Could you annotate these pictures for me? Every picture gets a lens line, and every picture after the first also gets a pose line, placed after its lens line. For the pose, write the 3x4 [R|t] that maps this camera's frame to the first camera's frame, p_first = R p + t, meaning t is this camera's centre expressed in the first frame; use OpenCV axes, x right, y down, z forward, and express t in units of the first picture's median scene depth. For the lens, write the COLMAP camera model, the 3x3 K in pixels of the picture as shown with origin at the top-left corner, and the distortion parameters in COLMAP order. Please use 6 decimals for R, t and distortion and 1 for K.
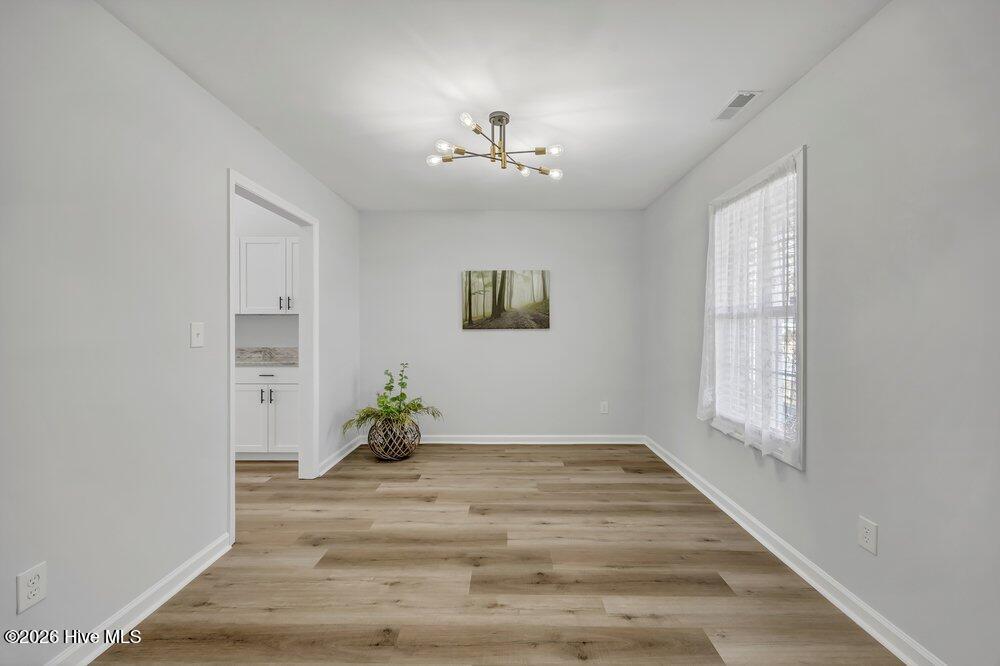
lens RADIAL K [[392.8, 0, 500.0], [0, 392.8, 333.0], [0, 0, 1]] dist [0.000383, 0.000034]
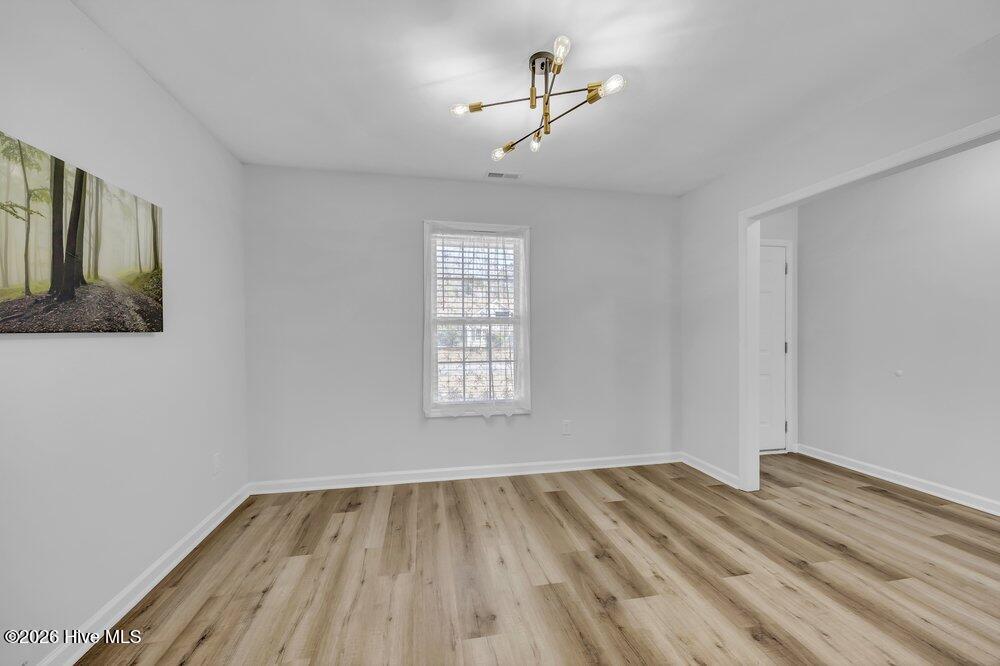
lens RADIAL K [[392.8, 0, 500.0], [0, 392.8, 333.0], [0, 0, 1]] dist [0.000383, 0.000034]
pose [[-0.226139, 0.005507, 0.974079, -0.534939], [0.011542, 0.999929, -0.002973, -0.005237], [-0.974027, 0.010570, -0.226187, 0.890079]]
